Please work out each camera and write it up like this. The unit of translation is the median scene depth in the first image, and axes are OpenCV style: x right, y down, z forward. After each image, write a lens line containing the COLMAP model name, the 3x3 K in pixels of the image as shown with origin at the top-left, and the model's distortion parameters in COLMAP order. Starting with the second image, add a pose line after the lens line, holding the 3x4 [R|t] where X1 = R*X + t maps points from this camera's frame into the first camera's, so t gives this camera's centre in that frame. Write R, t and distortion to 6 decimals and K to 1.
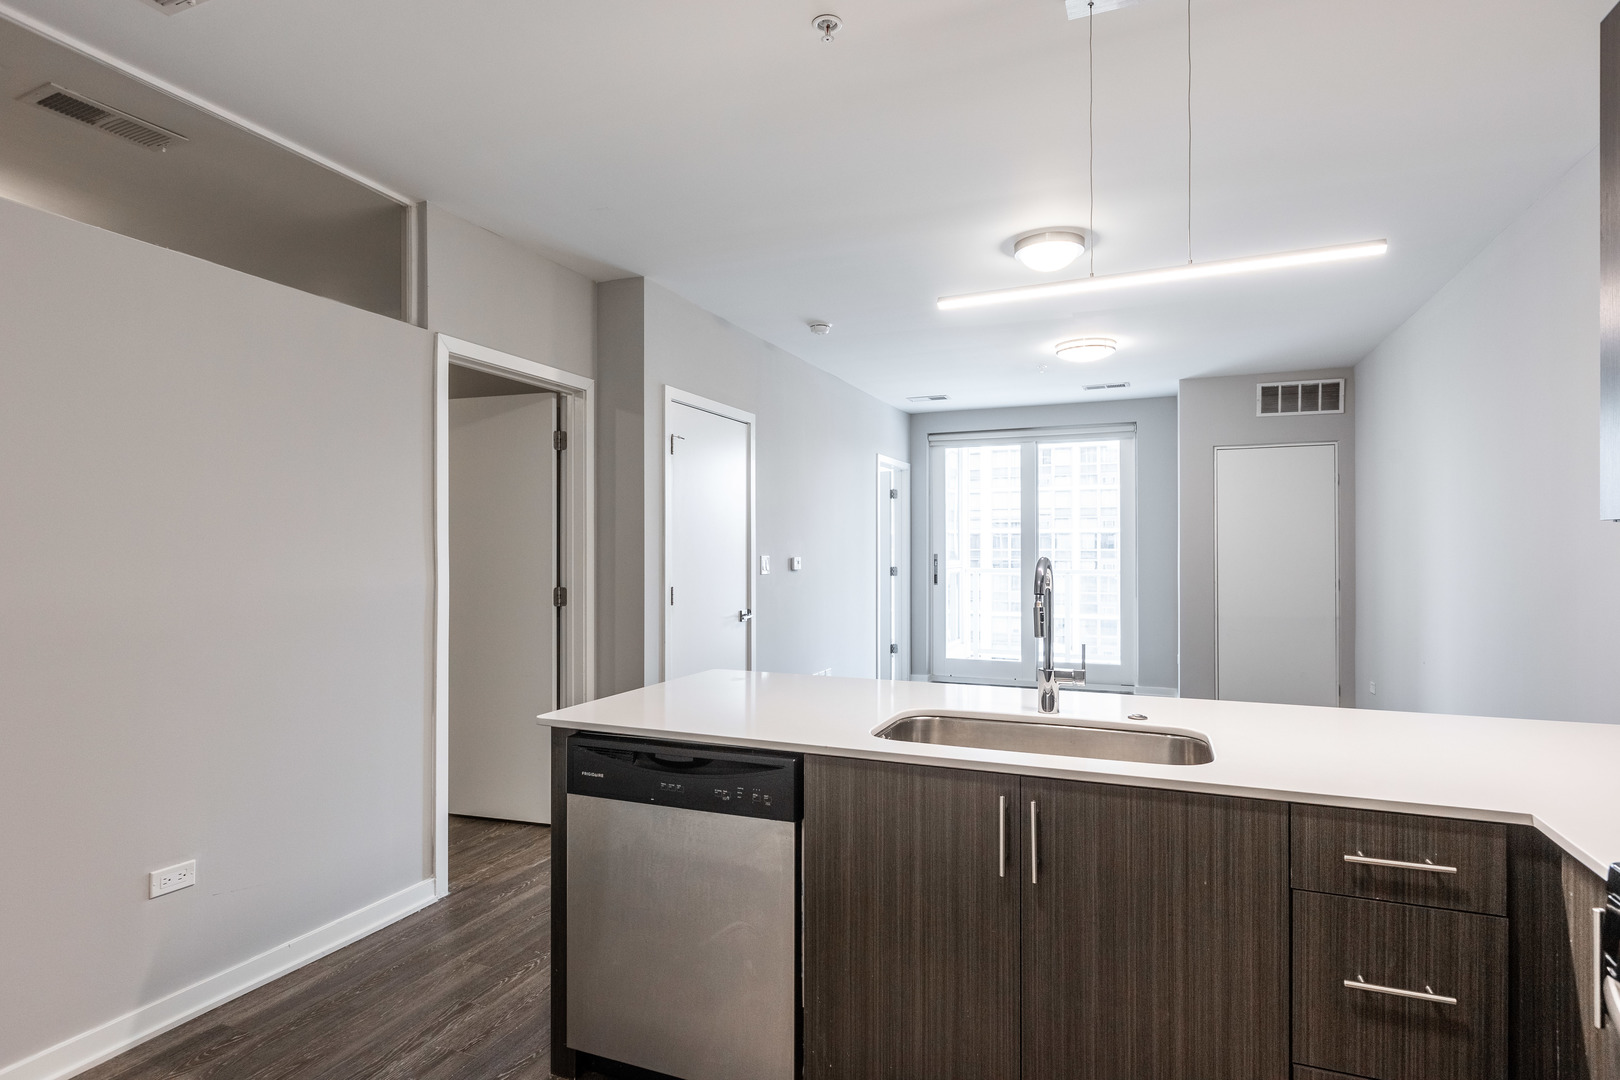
lens RADIAL K [[849.1, 0, 803.5], [0, 849.1, 545.4], [0, 0, 1]] dist [0.002871, 0.000313]
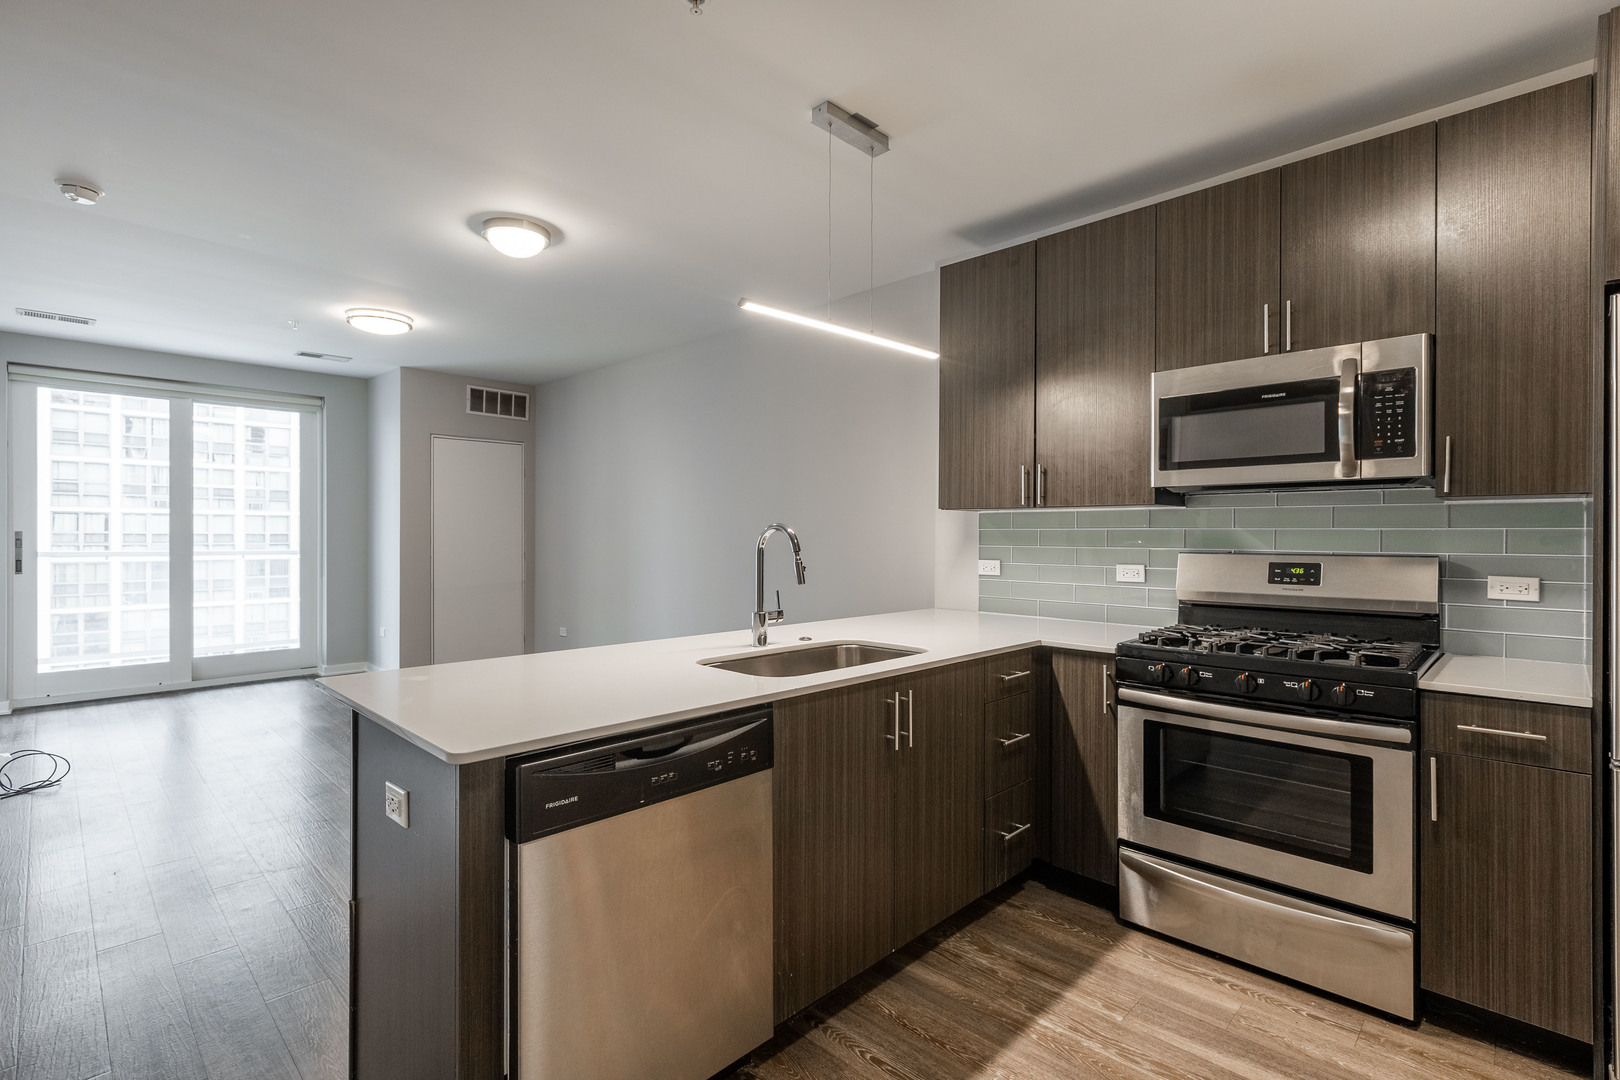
lens RADIAL K [[757.7, 0, 816.4], [0, 757.7, 536.1], [0, 0, 1]] dist [-0.000758, -0.001334]
pose [[0.363840, -0.000440, 0.931461, -0.262680], [-0.006964, 0.999971, 0.003192, 0.010111], [-0.931435, -0.007648, 0.363826, 0.182659]]
